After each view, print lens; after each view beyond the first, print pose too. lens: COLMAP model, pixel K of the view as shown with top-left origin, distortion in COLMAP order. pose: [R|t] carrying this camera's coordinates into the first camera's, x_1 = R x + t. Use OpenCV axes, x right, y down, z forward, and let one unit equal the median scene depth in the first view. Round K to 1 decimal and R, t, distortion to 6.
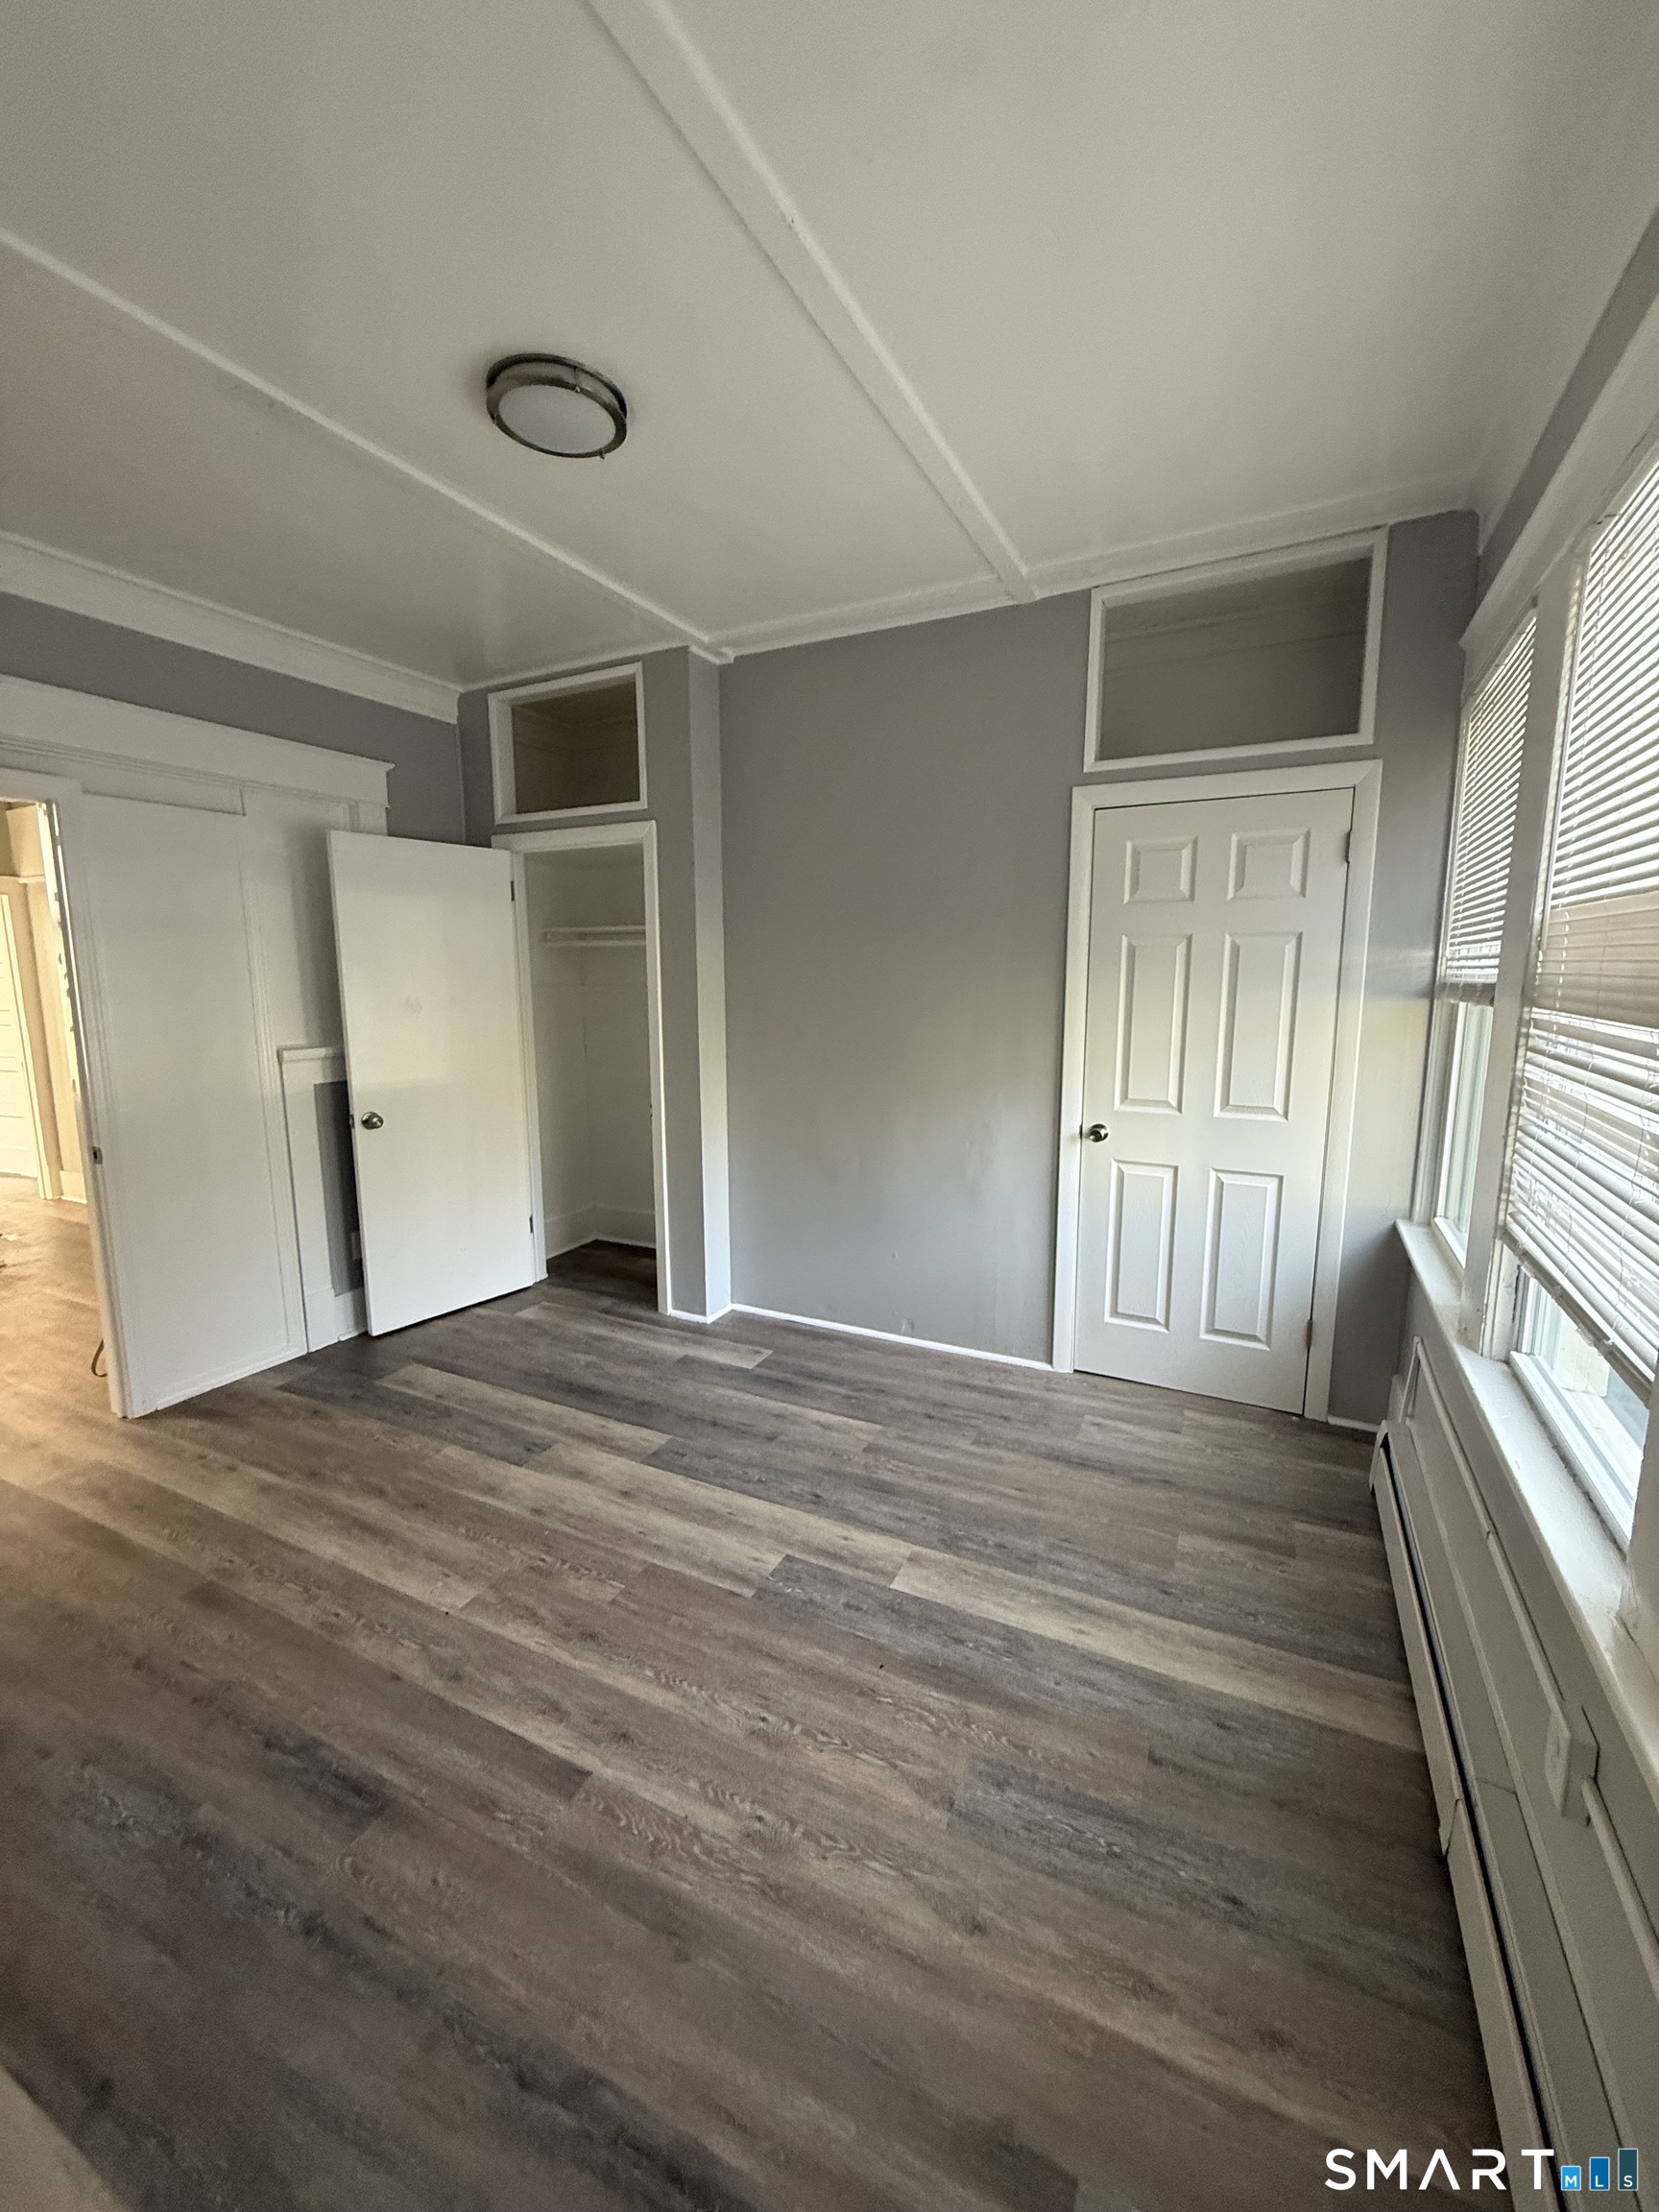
lens RADIAL K [[877.2, 0, 834.0], [0, 877.2, 1104.0], [0, 0, 1]] dist [-0.001204, -0.000561]
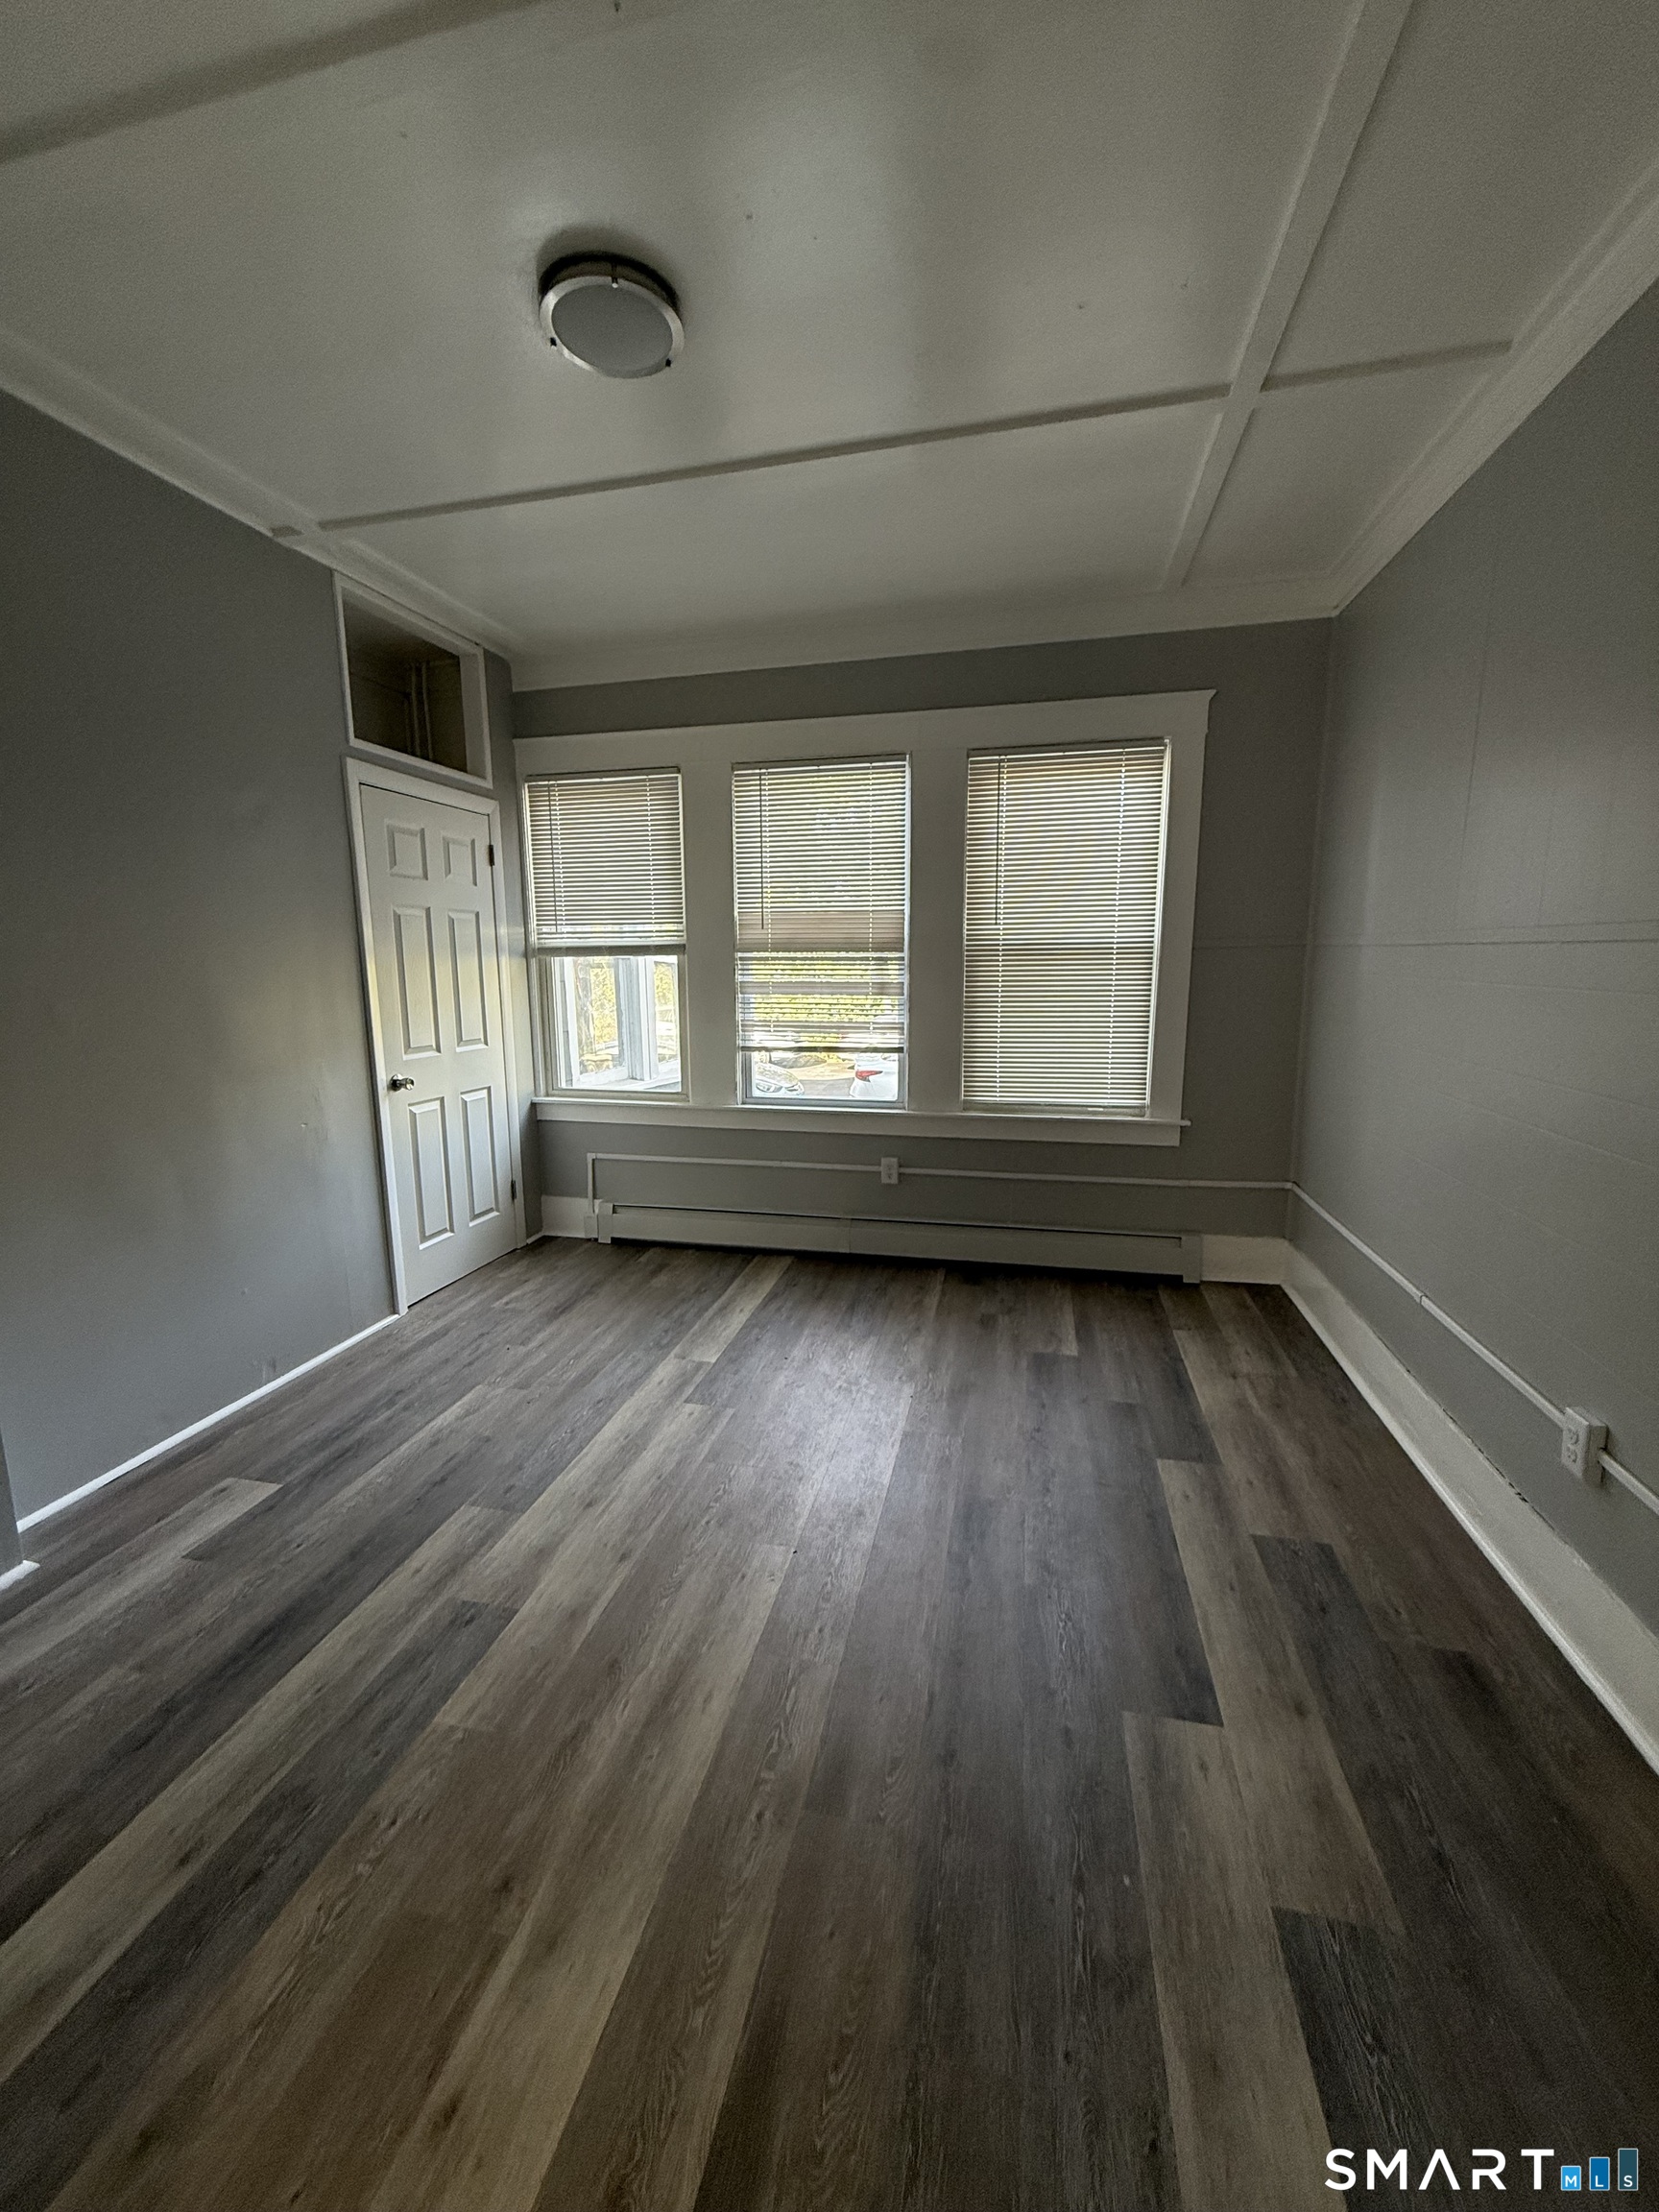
lens RADIAL K [[877.2, 0, 826.9], [0, 877.2, 1101.0], [0, 0, 1]] dist [-0.001204, -0.000561]
pose [[-0.224574, -0.149040, 0.962992, -0.986498], [0.153021, 0.970580, 0.185899, -0.074735], [-0.962367, 0.189106, -0.195161, 0.782523]]
